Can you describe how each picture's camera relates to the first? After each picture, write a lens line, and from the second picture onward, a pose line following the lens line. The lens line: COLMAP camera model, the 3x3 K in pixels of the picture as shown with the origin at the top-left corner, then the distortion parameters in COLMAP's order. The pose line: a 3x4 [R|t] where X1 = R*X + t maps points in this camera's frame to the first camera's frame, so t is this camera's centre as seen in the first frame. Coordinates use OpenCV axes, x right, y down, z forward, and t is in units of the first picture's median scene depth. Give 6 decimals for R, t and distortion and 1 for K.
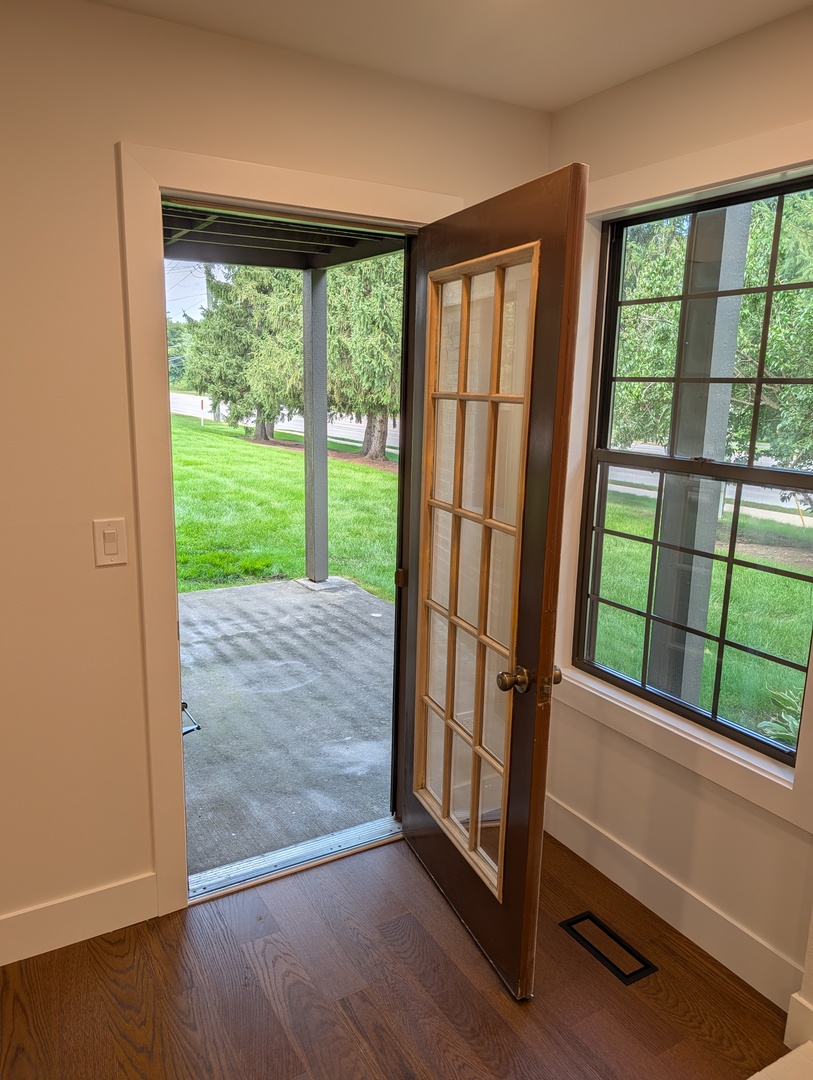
lens RADIAL K [[779.2, 0, 402.8], [0, 779.2, 538.5], [0, 0, 1]] dist [0.041062, -0.046534]
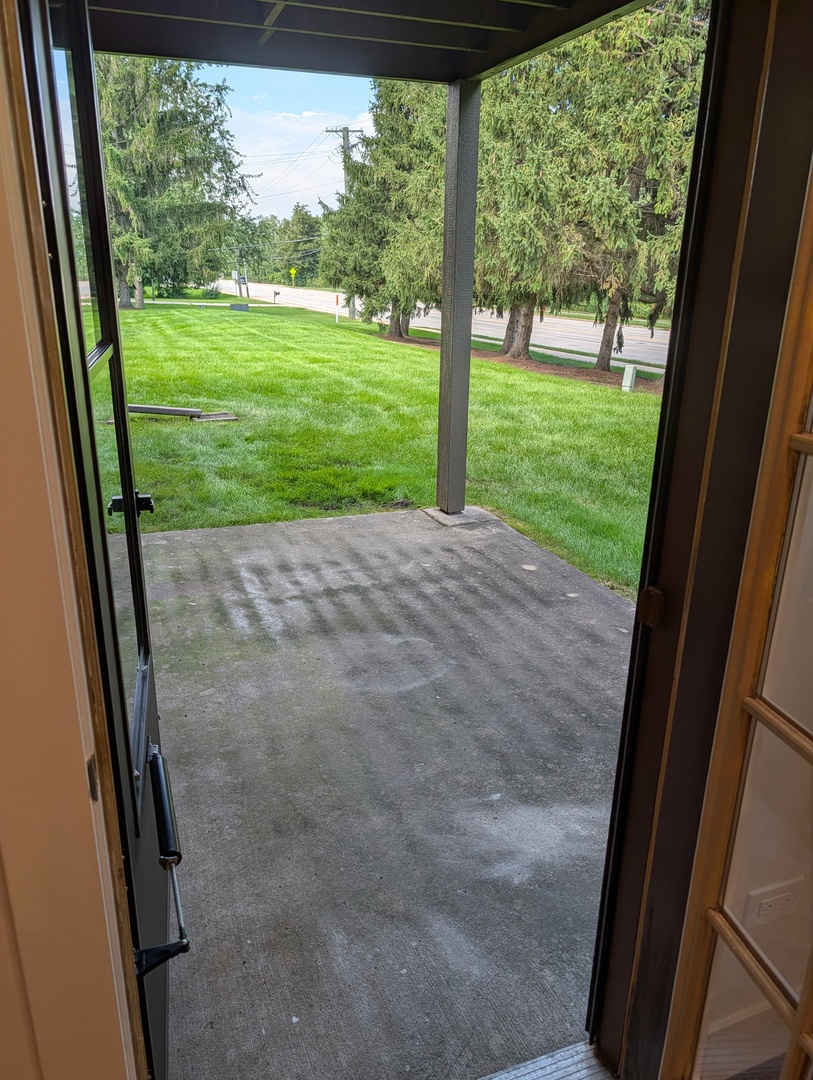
lens RADIAL K [[779.2, 0, 383.6], [0, 779.2, 543.7], [0, 0, 1]] dist [0.041062, -0.046534]
pose [[0.981202, 0.052281, -0.185768, -0.029829], [-0.027686, 0.990782, 0.132607, -0.016690], [0.190988, -0.124972, 0.973604, 0.225004]]
